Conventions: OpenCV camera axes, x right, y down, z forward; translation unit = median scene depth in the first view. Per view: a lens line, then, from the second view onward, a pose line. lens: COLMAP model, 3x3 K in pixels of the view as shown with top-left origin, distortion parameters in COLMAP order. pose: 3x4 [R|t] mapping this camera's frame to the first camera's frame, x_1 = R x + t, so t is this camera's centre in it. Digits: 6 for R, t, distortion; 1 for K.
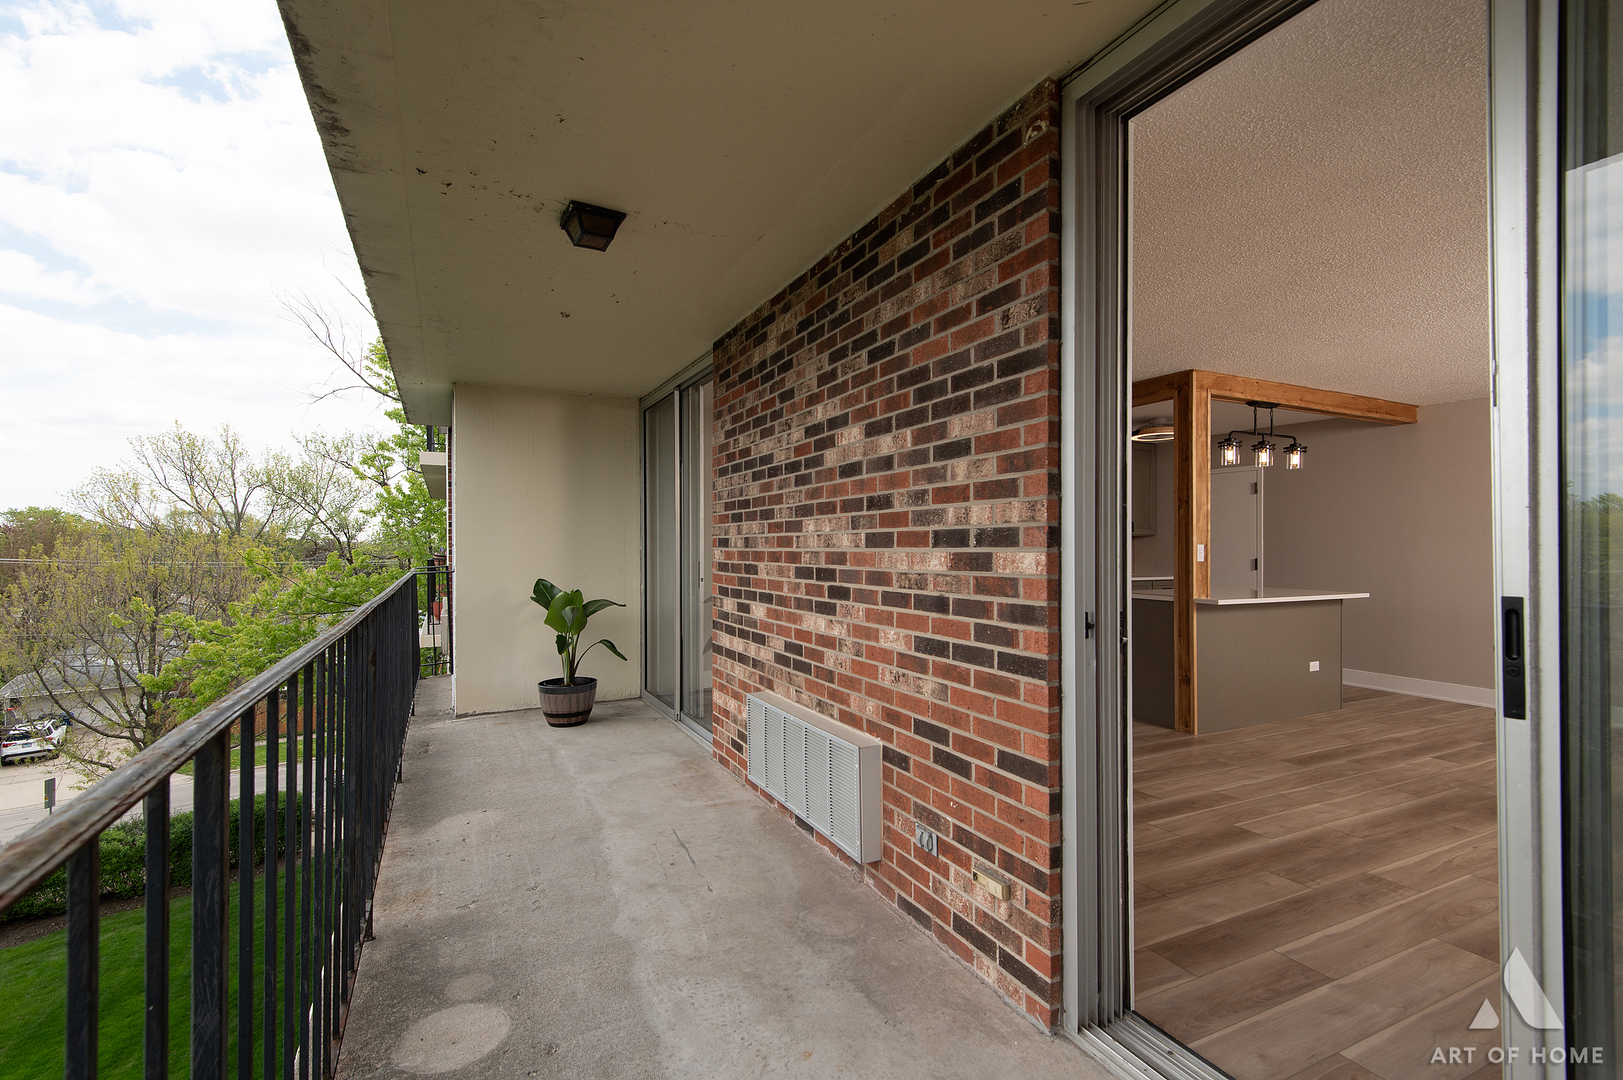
lens RADIAL K [[731.4, 0, 814.4], [0, 731.4, 544.5], [0, 0, 1]] dist [0.041995, -0.033968]
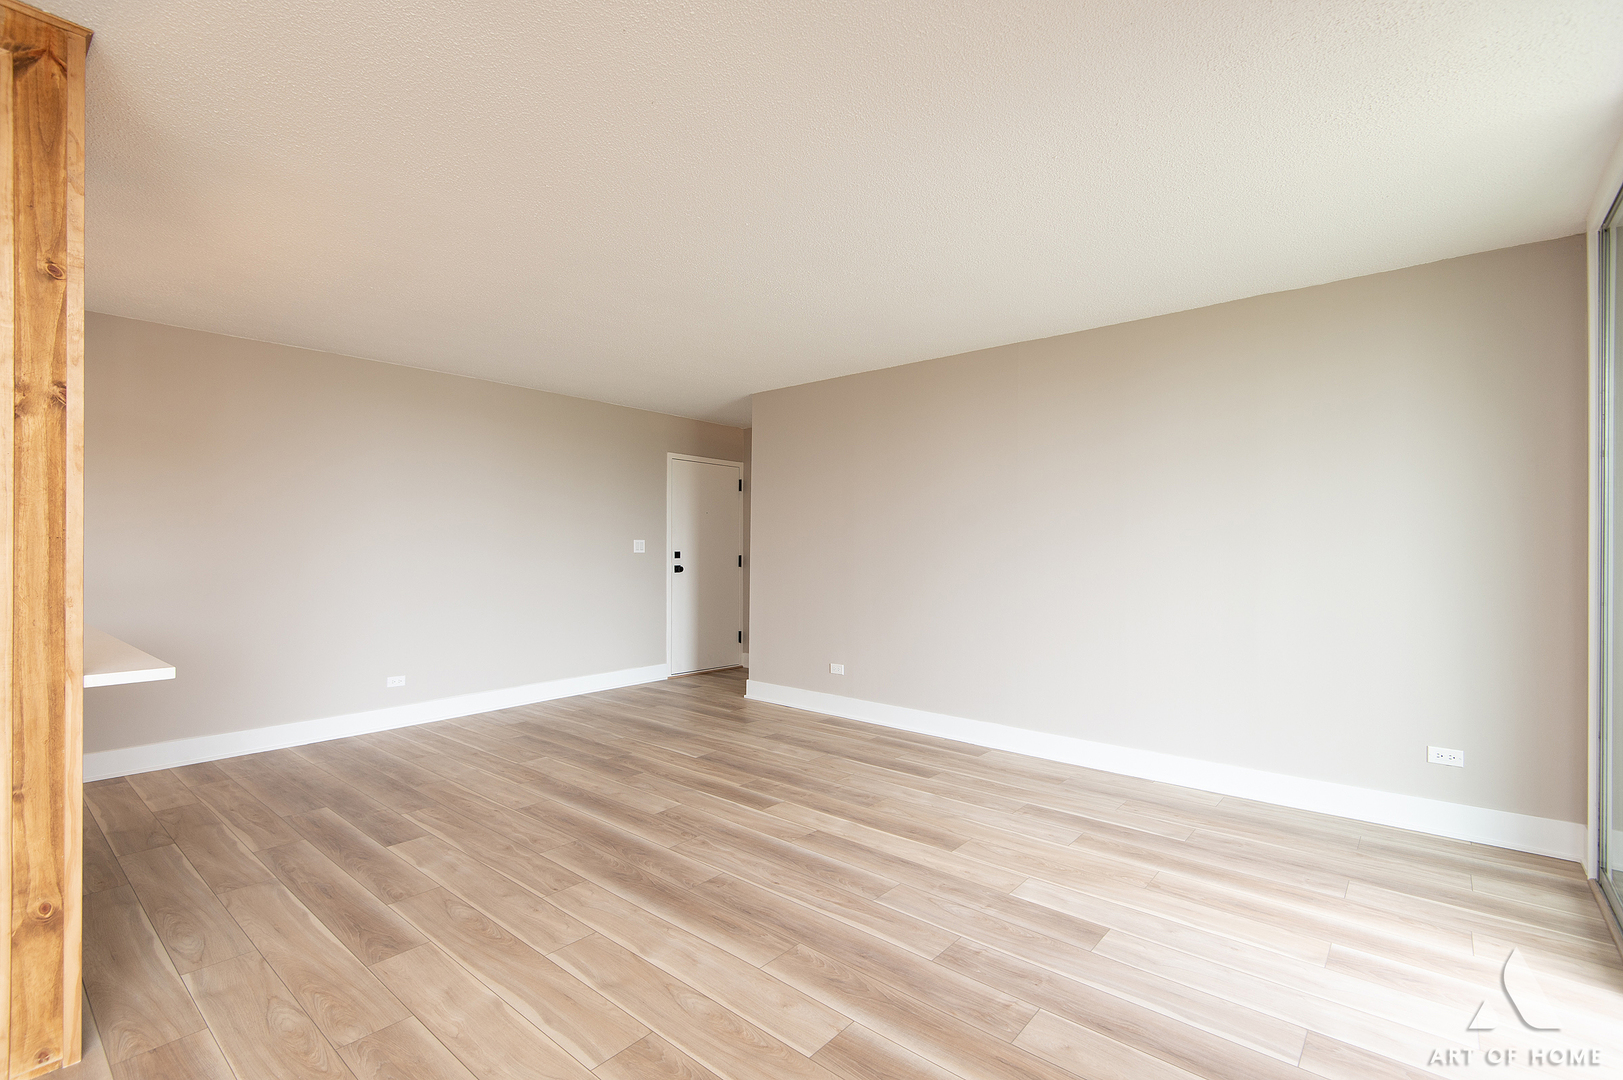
lens RADIAL K [[733.5, 0, 802.8], [0, 733.5, 542.8], [0, 0, 1]] dist [0.022210, -0.017917]
pose [[-0.396048, 0.000645, 0.918229, 0.079791], [-0.011422, 0.999919, -0.005629, 0.014671], [-0.918159, -0.012717, -0.396009, 1.131478]]
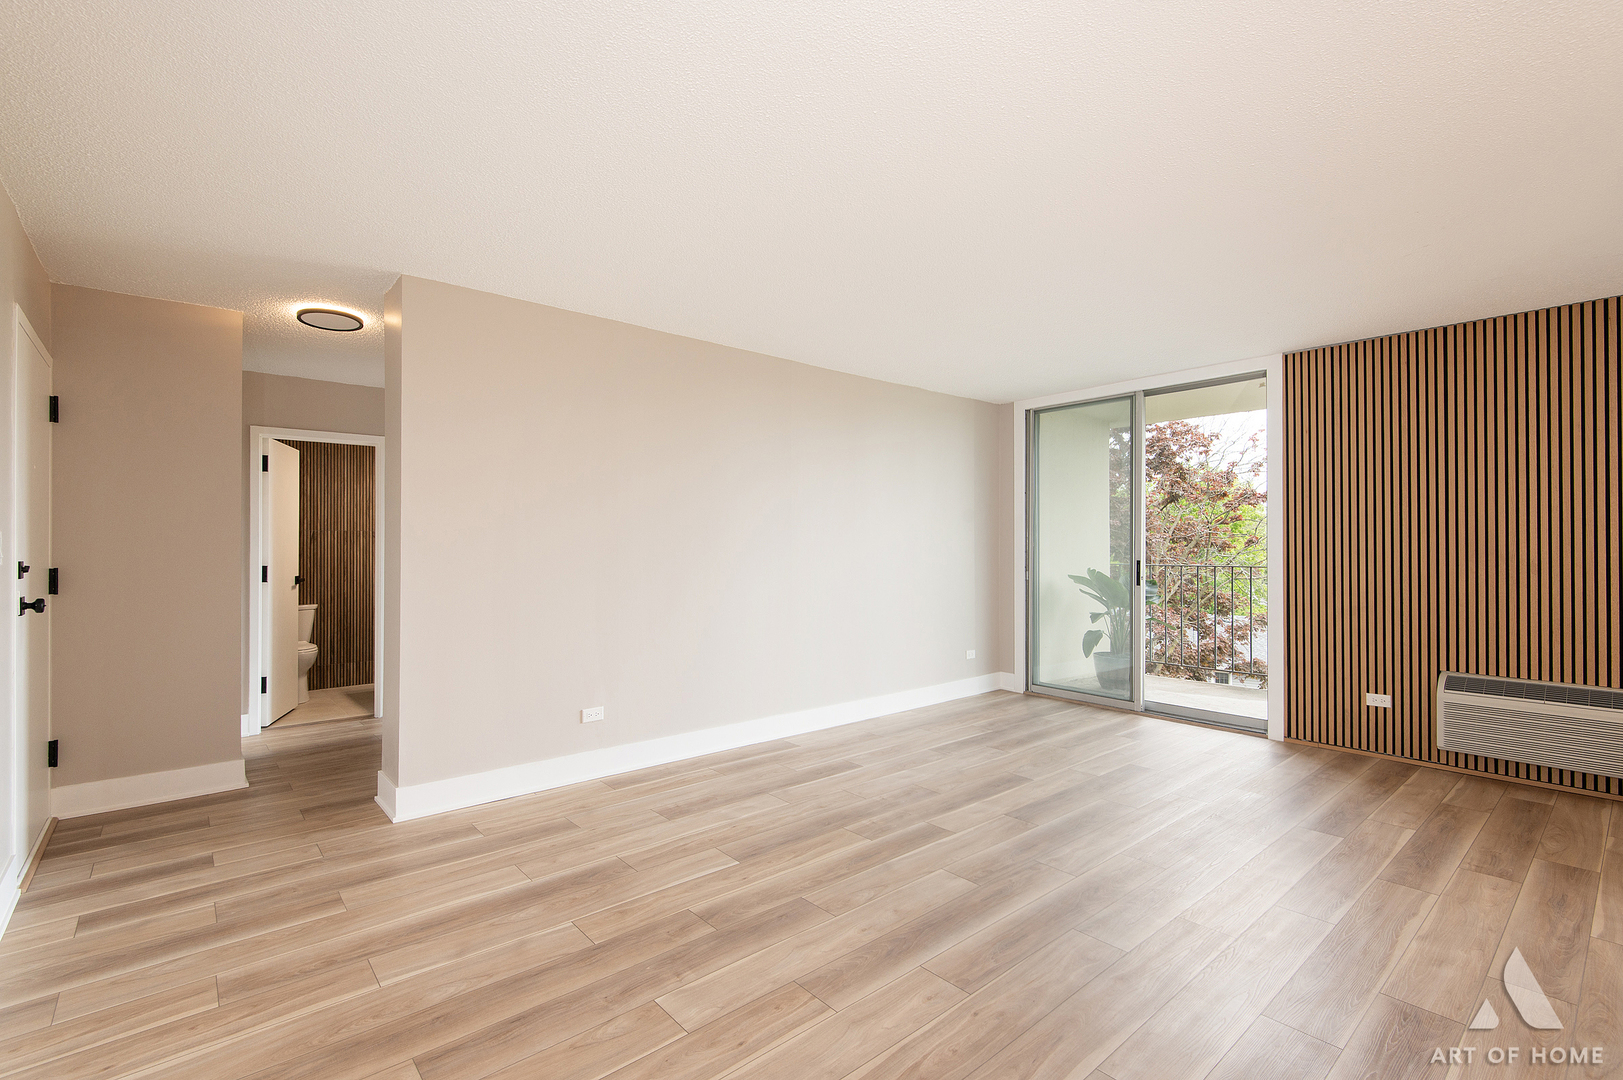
lens RADIAL K [[733.5, 0, 802.8], [0, 733.5, 542.8], [0, 0, 1]] dist [0.022210, -0.017917]
pose [[-0.968889, -0.000283, -0.247496, 1.348077], [0.001591, 0.999972, -0.007370, 0.012189], [0.247491, -0.007534, -0.968861, 1.608630]]
